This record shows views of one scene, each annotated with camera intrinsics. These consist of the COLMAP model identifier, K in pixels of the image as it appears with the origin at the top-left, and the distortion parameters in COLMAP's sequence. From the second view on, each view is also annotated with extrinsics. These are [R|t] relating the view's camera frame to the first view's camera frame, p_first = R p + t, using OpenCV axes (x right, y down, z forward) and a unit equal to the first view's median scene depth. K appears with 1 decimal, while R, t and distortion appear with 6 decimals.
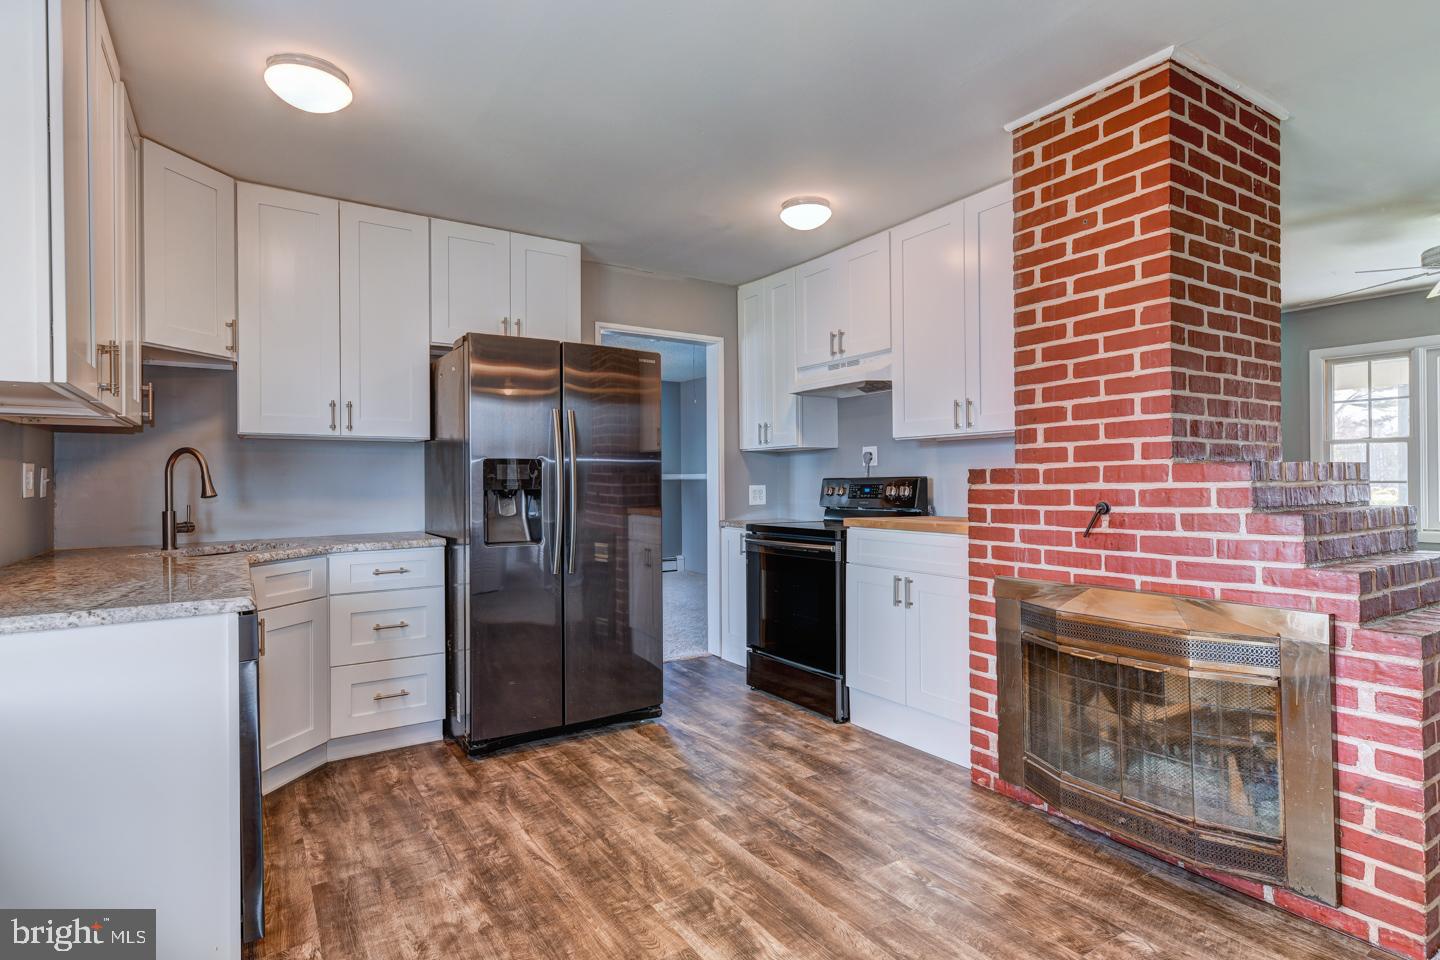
lens RADIAL K [[758.0, 0, 707.3], [0, 758.0, 476.8], [0, 0, 1]] dist [0.025086, 0.000086]
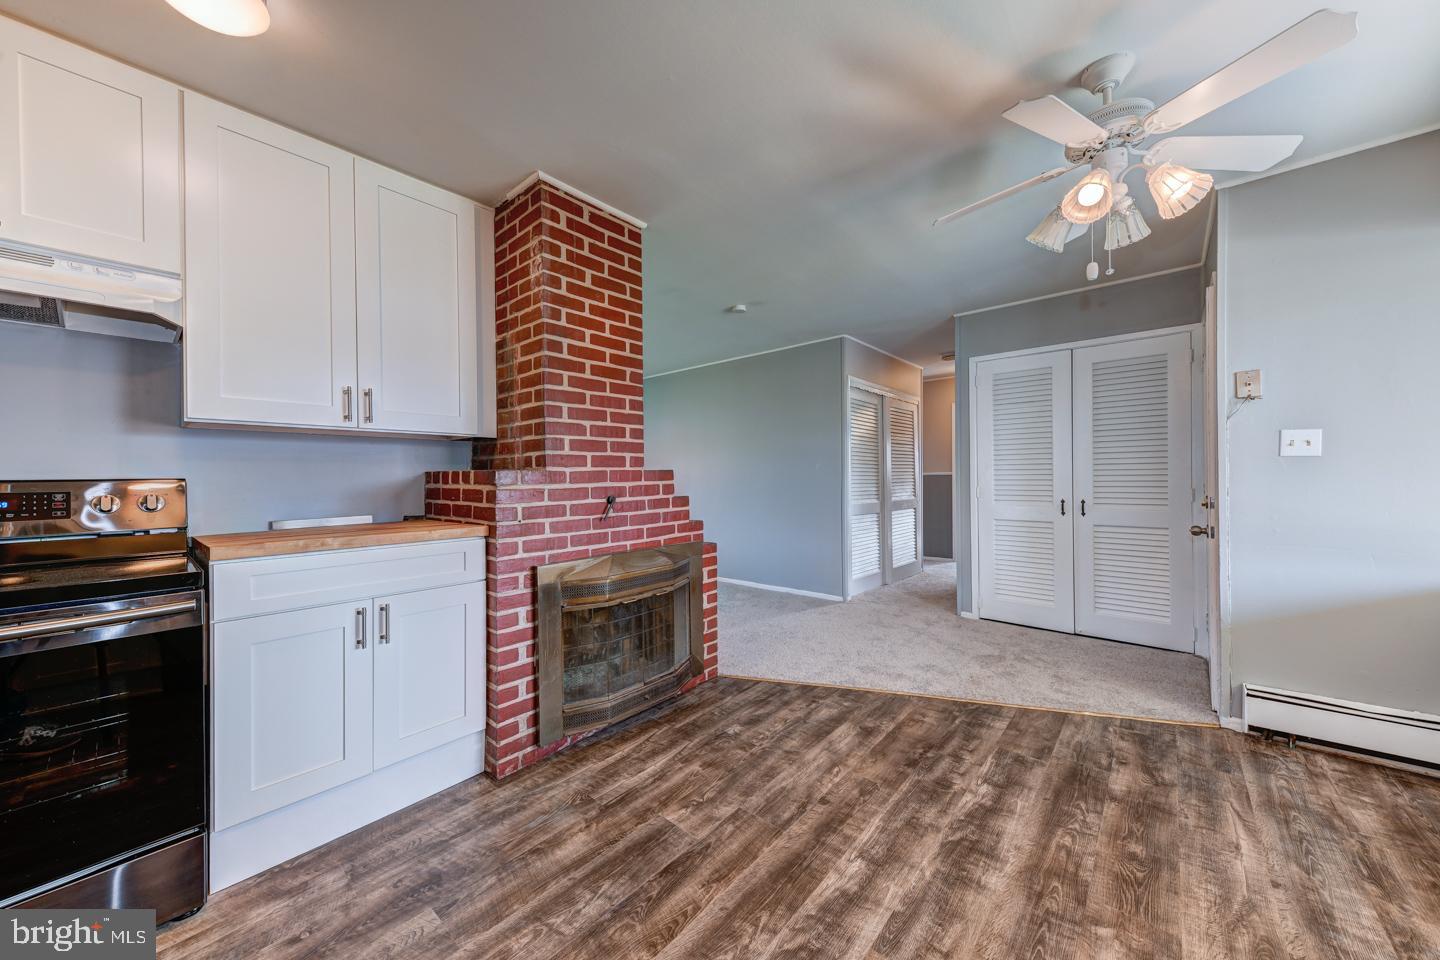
lens RADIAL K [[505.2, 0, 737.9], [0, 505.2, 475.3], [0, 0, 1]] dist [0.022740, -0.006958]
pose [[-0.317924, 0.015658, 0.947987, -0.473071], [0.007243, 0.999875, -0.014085, 0.010505], [-0.948089, 0.002388, -0.317997, 1.075598]]
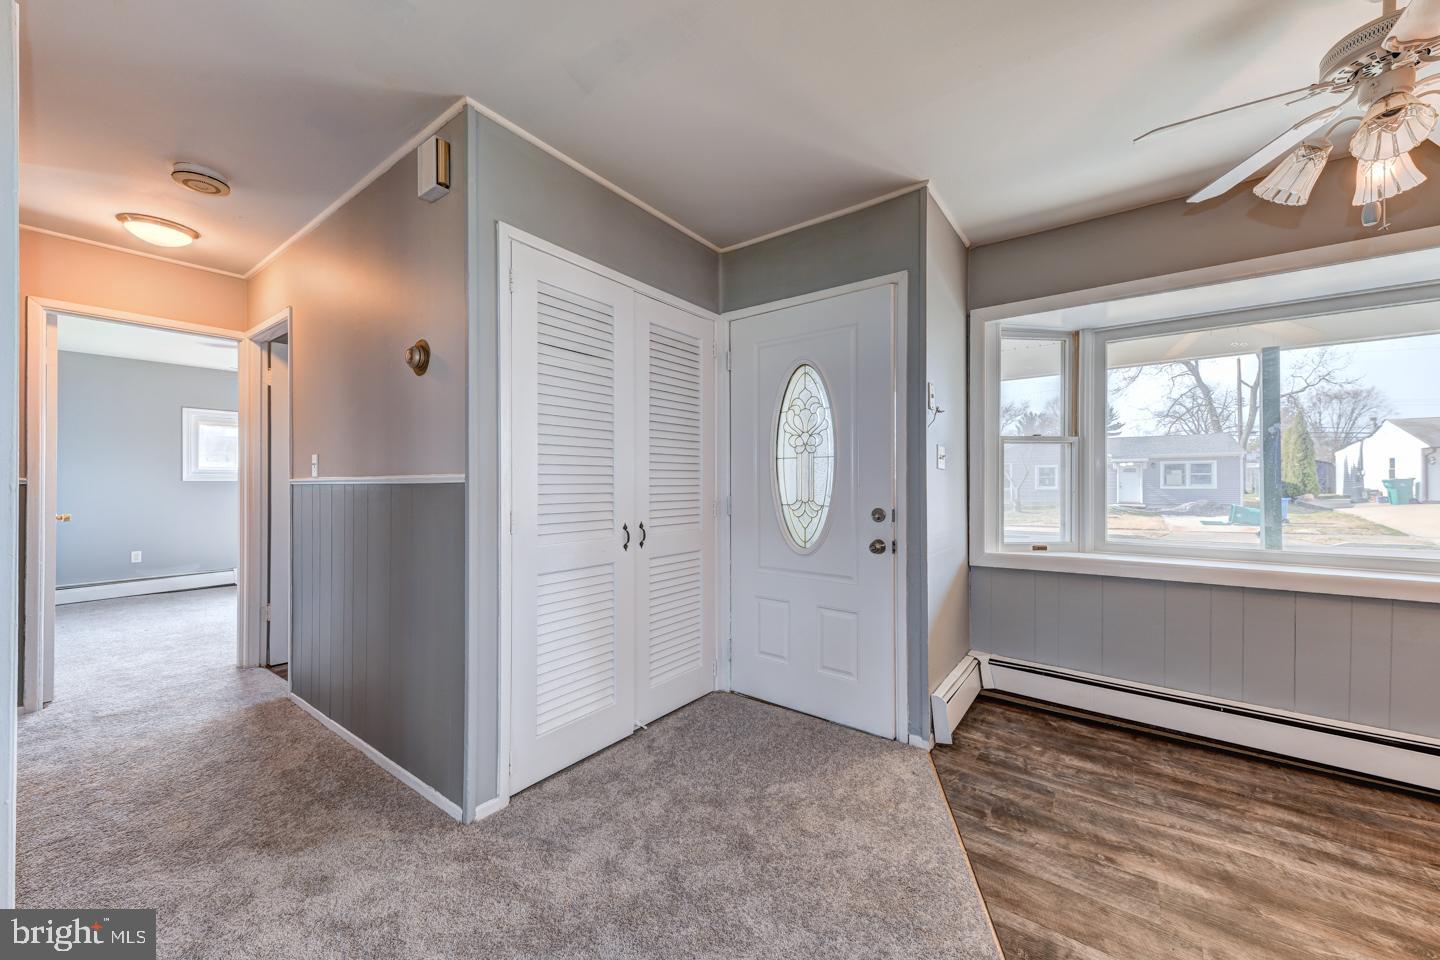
lens RADIAL K [[537.1, 0, 731.0], [0, 537.1, 479.3], [0, 0, 1]] dist [0.024717, -0.006209]
pose [[-0.930985, 0.010509, -0.364906, 0.842754], [0.013787, 0.999885, -0.006379, -0.006496], [0.364797, -0.010970, -0.931023, 0.676291]]
